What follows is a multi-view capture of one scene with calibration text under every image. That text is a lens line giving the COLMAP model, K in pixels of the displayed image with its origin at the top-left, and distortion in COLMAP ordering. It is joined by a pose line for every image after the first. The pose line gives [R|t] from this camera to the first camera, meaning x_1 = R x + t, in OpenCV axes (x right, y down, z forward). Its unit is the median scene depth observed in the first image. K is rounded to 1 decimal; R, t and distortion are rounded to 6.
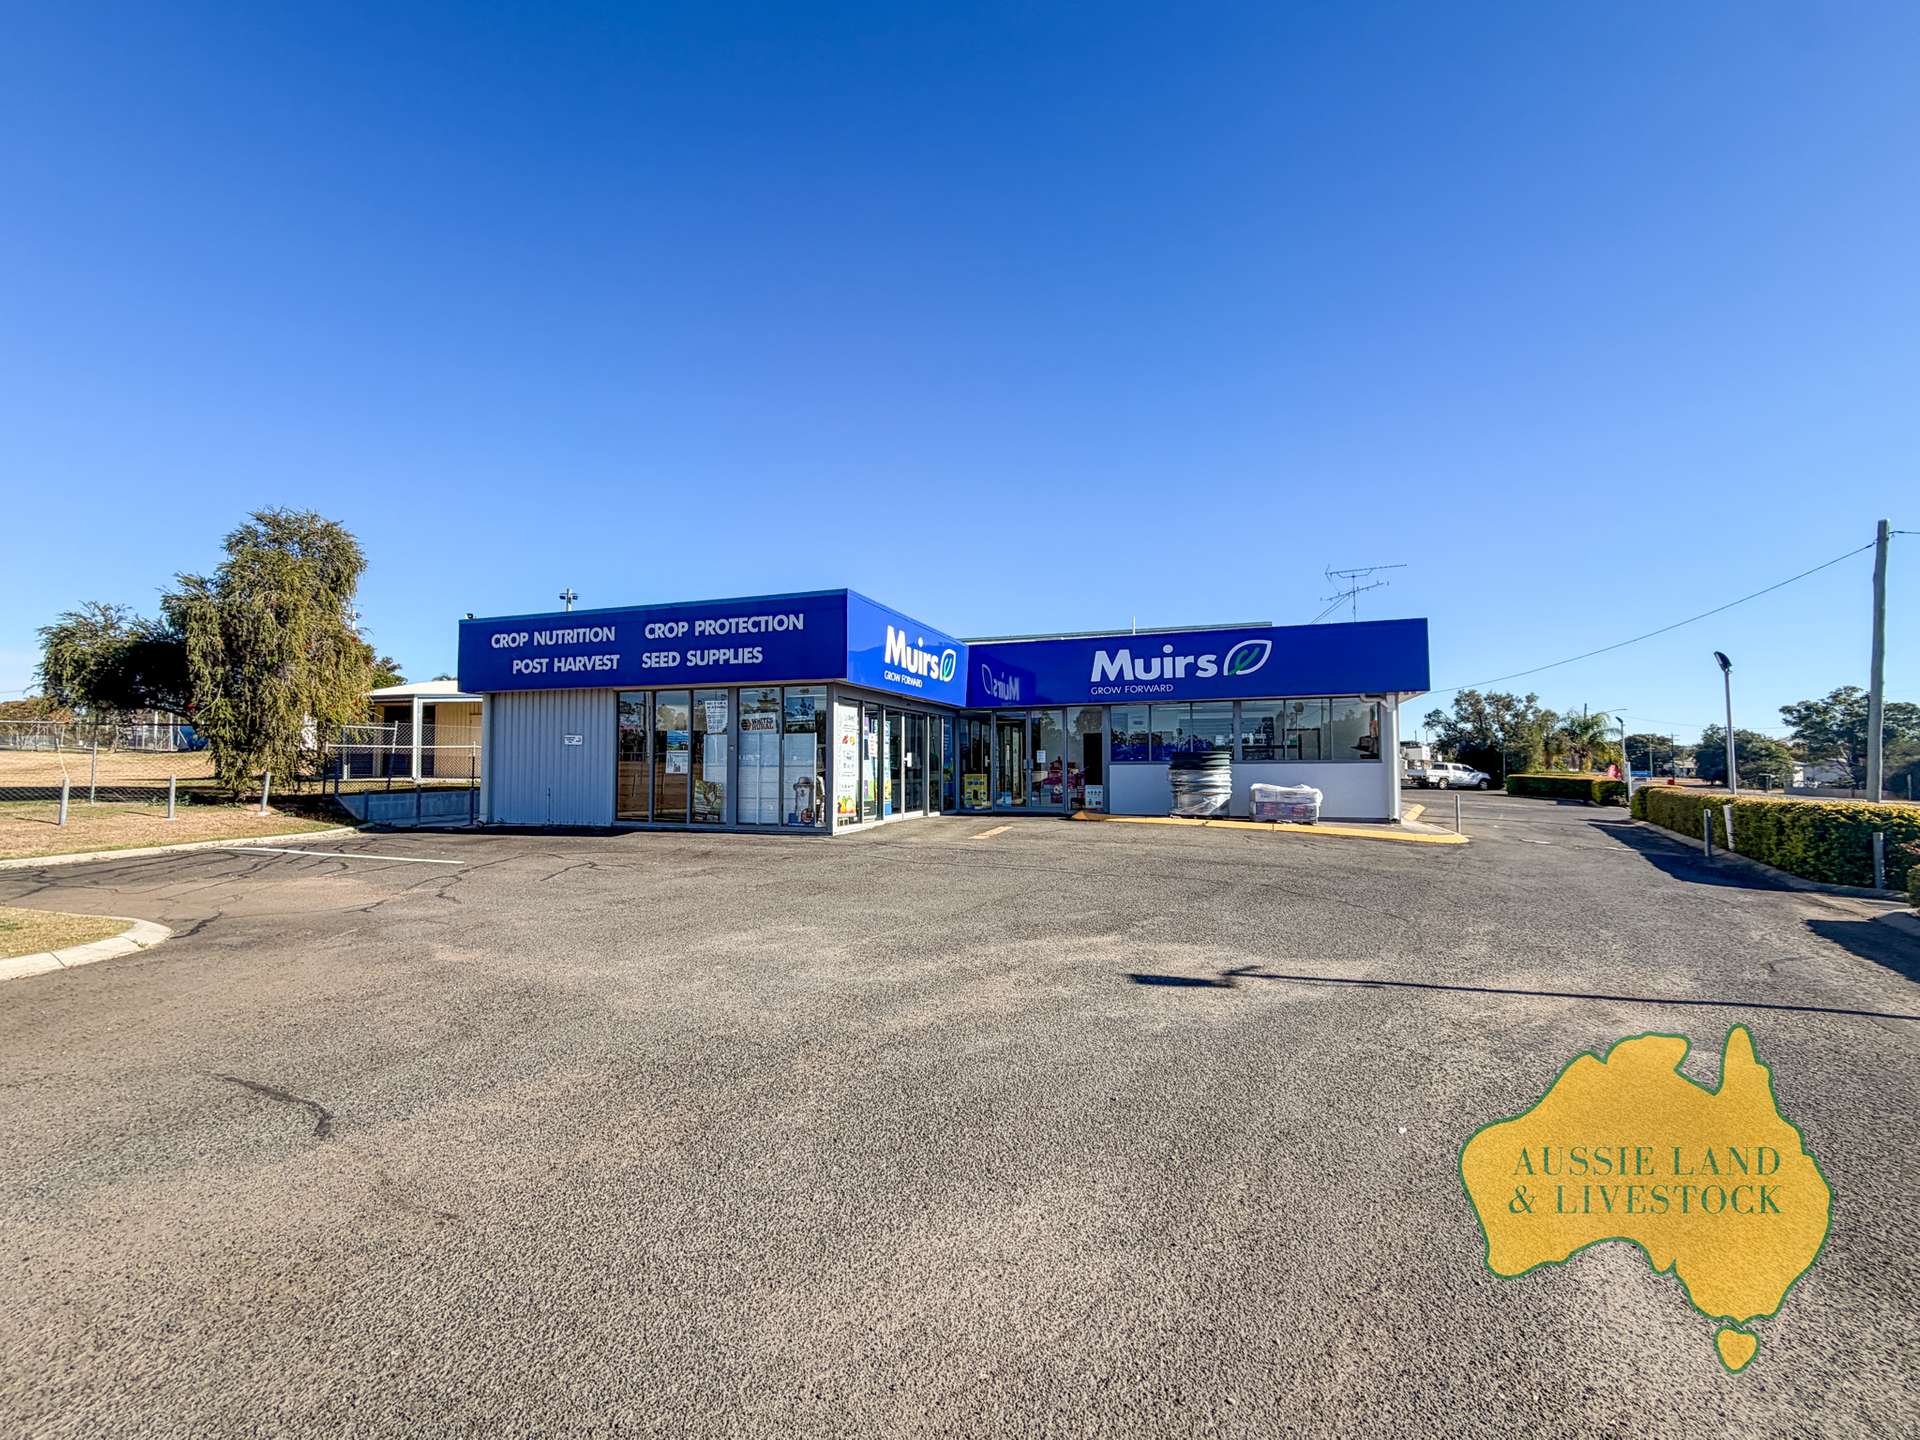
lens RADIAL K [[773.9, 0, 960.0], [0, 773.9, 720.0], [0, 0, 1]] dist [-0.000310, 0.000014]
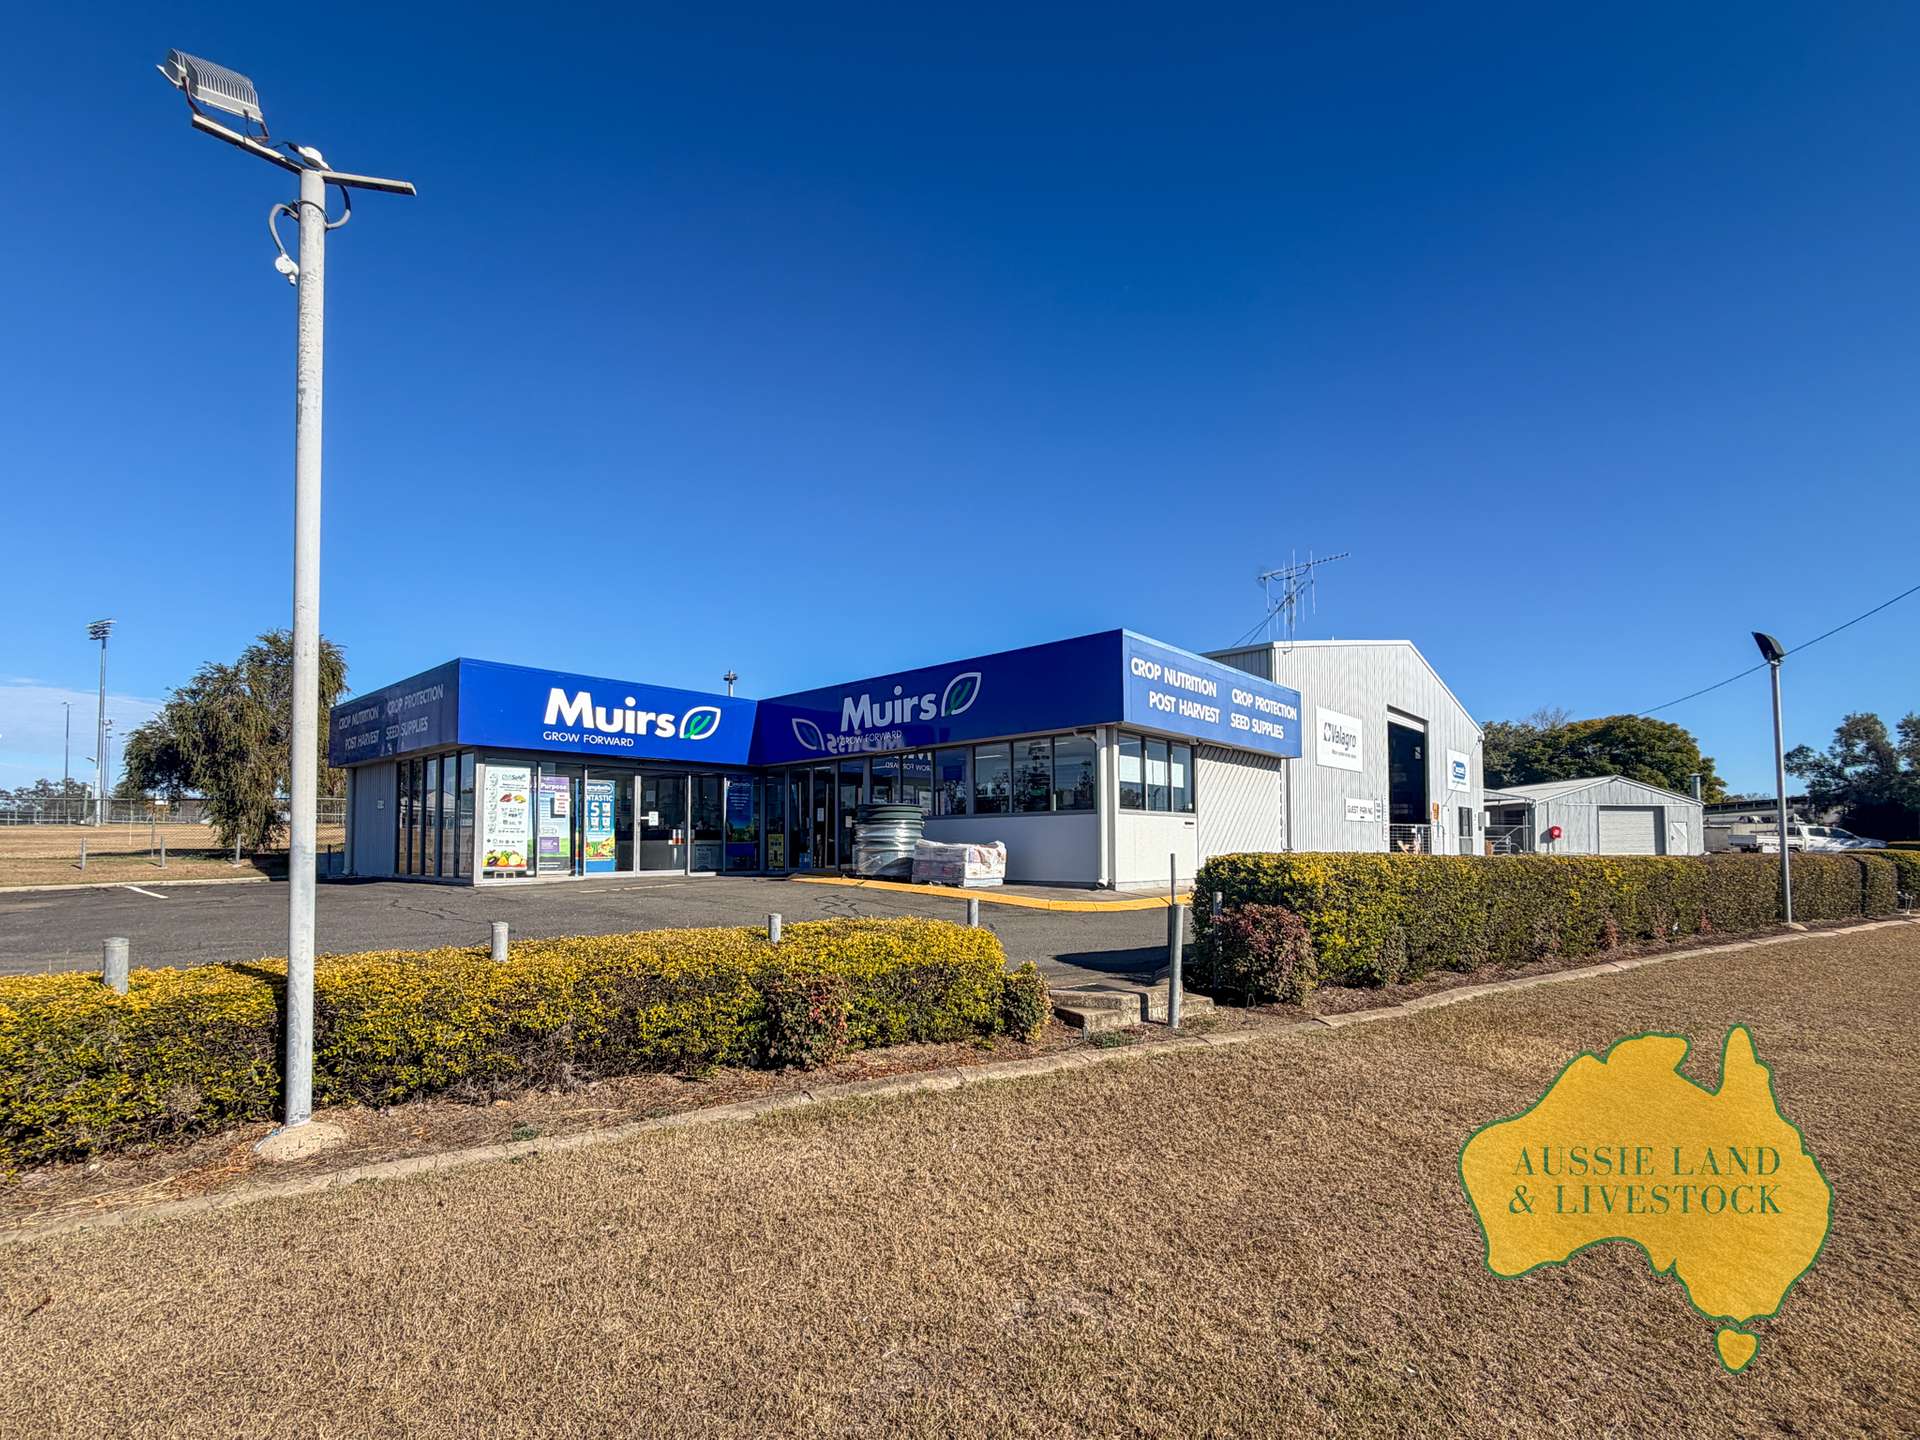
lens RADIAL K [[850.8, 0, 961.2], [0, 850.8, 807.6], [0, 0, 1]] dist [0.000530, 0.000104]
pose [[0.926513, -0.018884, -0.375789, 0.713945], [0.026465, 0.999537, 0.015022, 0.030441], [0.375331, -0.023863, 0.926584, 0.120785]]
